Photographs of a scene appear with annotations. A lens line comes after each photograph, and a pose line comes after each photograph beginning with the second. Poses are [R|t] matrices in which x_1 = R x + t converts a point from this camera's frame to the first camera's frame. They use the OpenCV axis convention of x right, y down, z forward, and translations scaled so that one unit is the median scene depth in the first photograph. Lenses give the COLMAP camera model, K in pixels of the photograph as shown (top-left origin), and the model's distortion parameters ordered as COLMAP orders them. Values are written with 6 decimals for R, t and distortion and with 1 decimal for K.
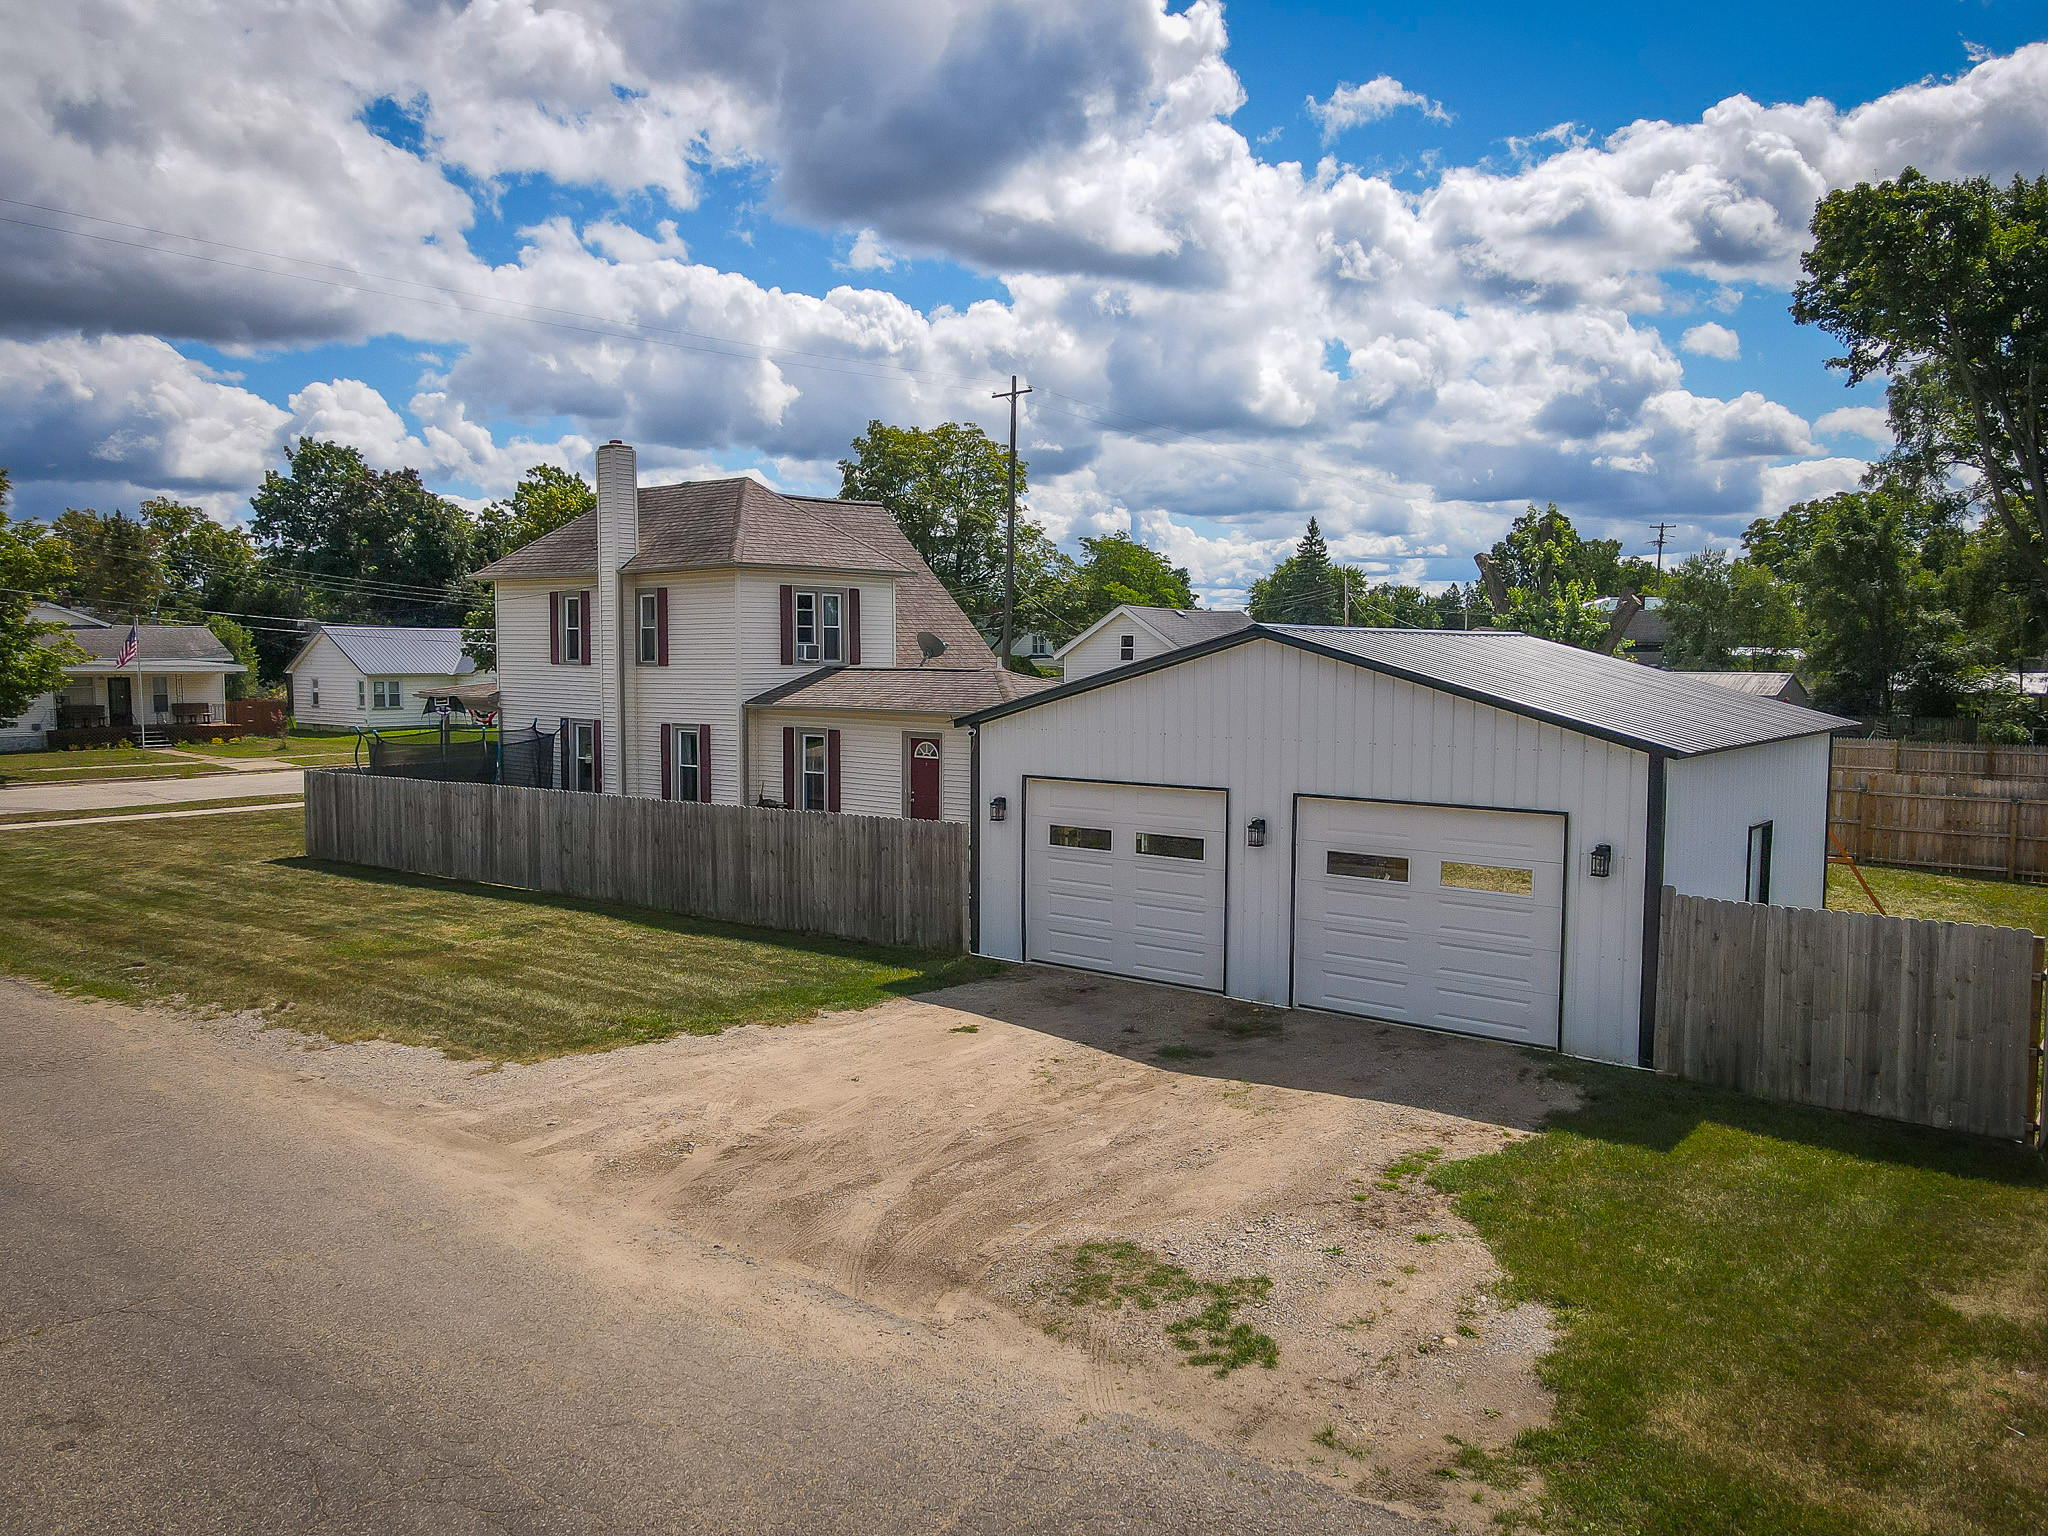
lens RADIAL K [[1498.5, 0, 1013.5], [0, 1498.5, 770.2], [0, 0, 1]] dist [0.000193, 0.025534]
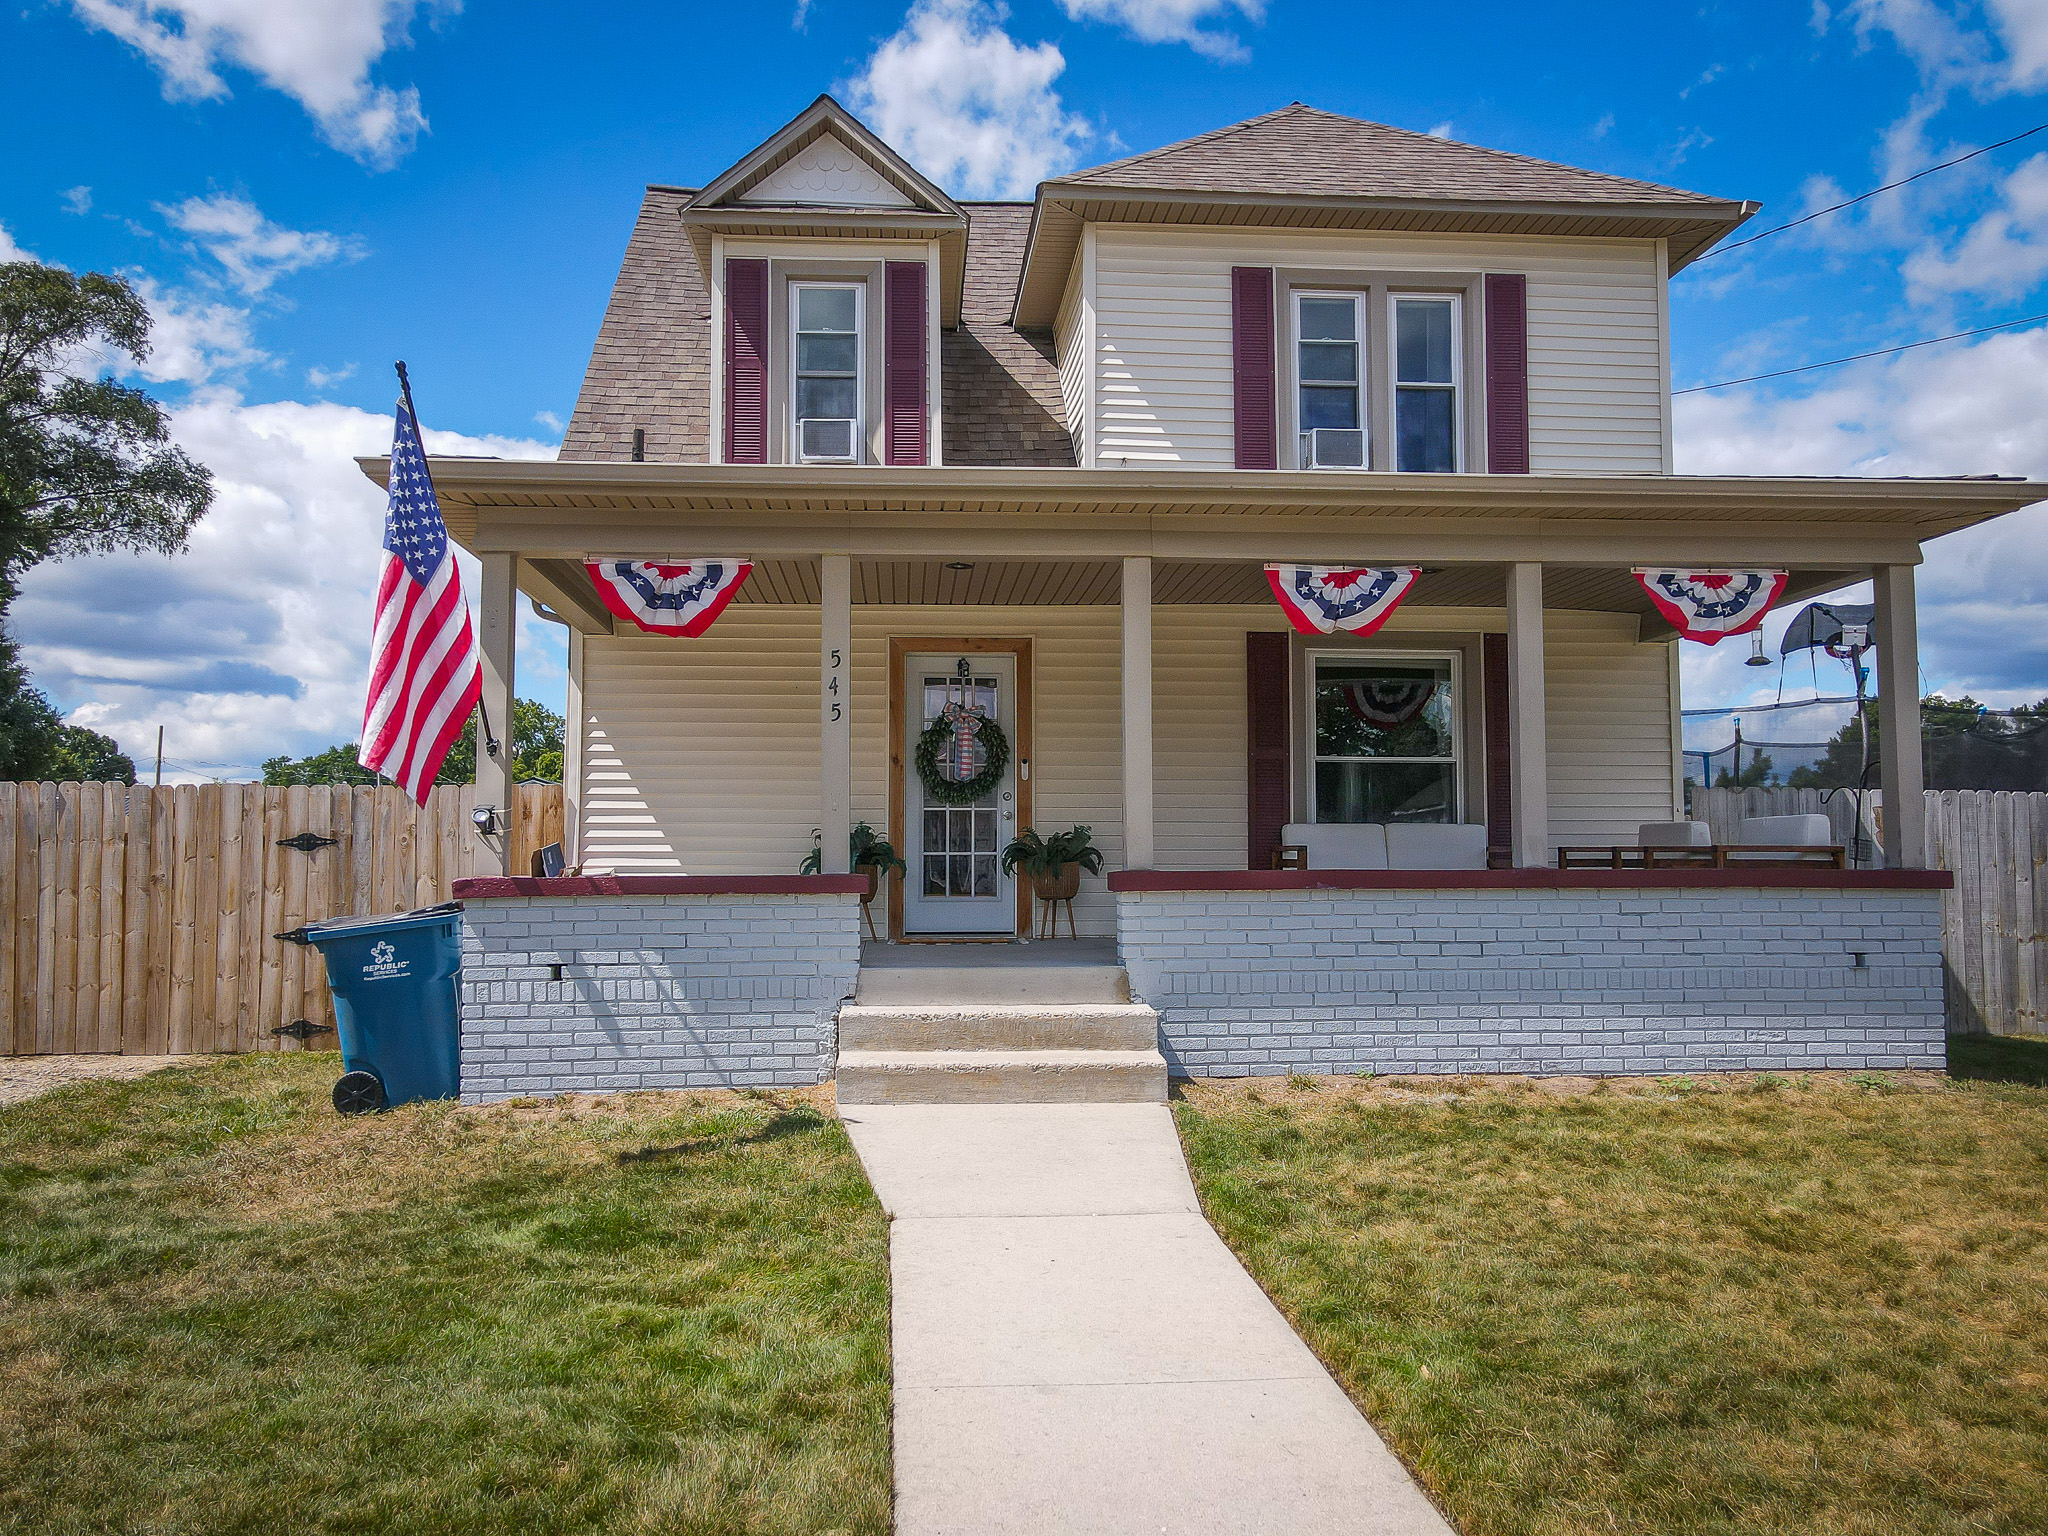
lens RADIAL K [[1498.5, 0, 1013.5], [0, 1498.5, 770.2], [0, 0, 1]] dist [0.000193, 0.025534]
pose [[0.696842, -0.047396, -0.715657, 0.078643], [-0.053276, 0.991637, -0.117548, 0.054894], [0.715244, 0.120040, 0.688489, 0.900809]]
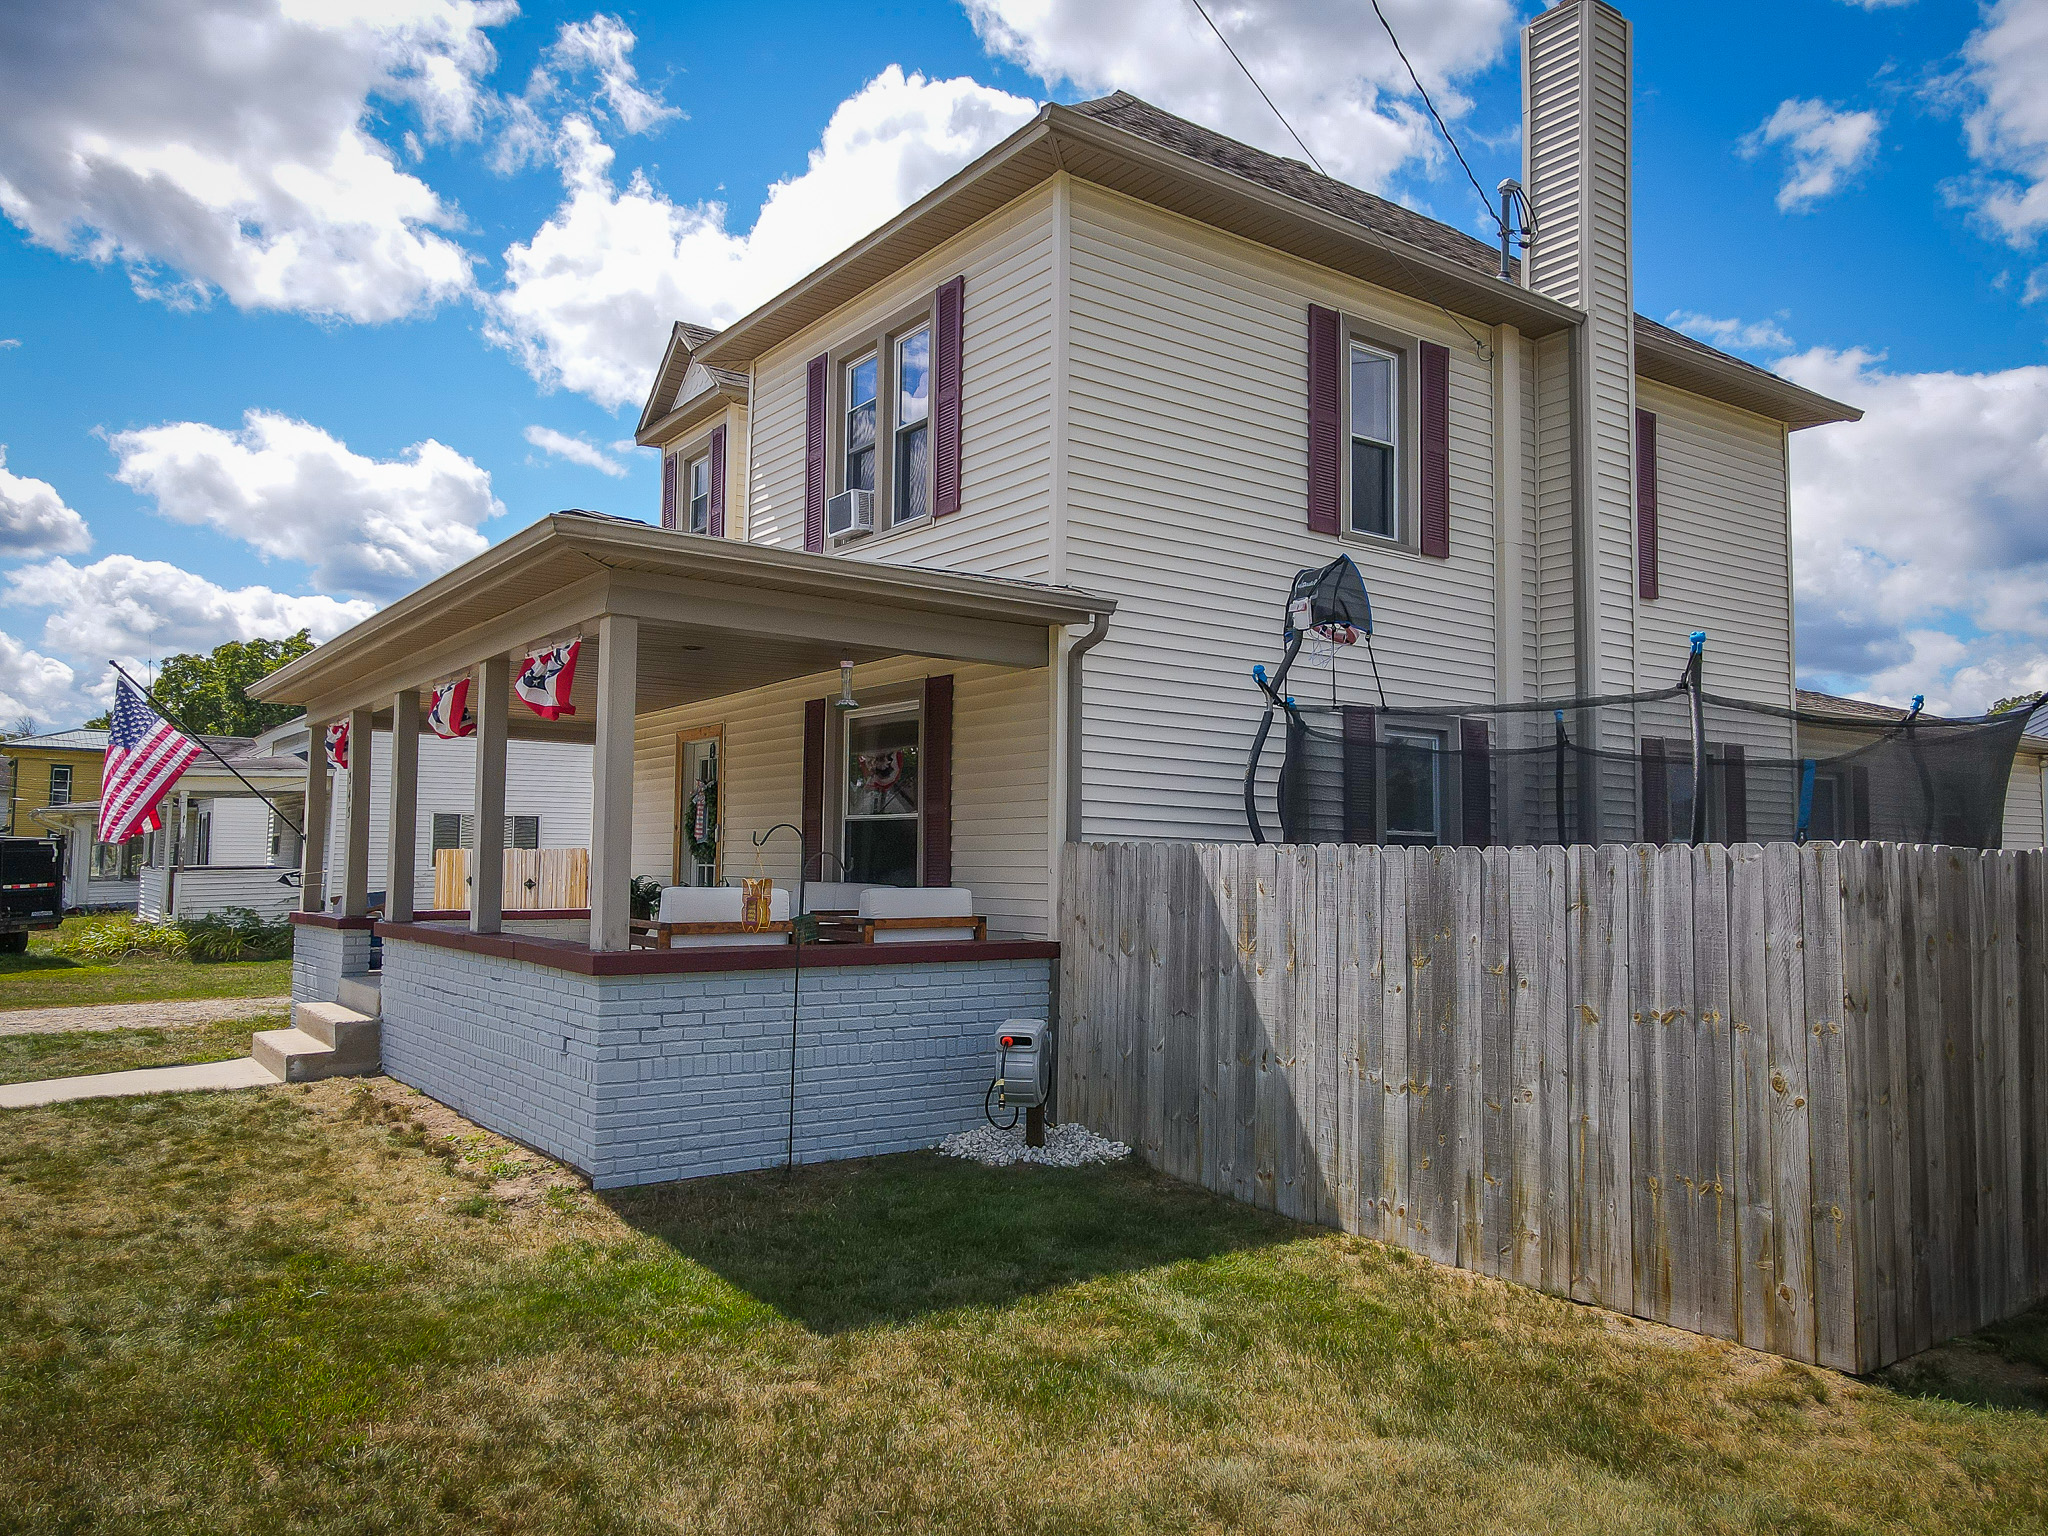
lens RADIAL K [[1505.1, 0, 1000.6], [0, 1505.1, 767.6], [0, 0, 1]] dist [0.006209, 0.000655]
pose [[-0.263031, -0.068765, -0.962334, 0.257838], [-0.089679, 0.994881, -0.046579, -0.004713], [0.960610, 0.074050, -0.267851, 1.450773]]
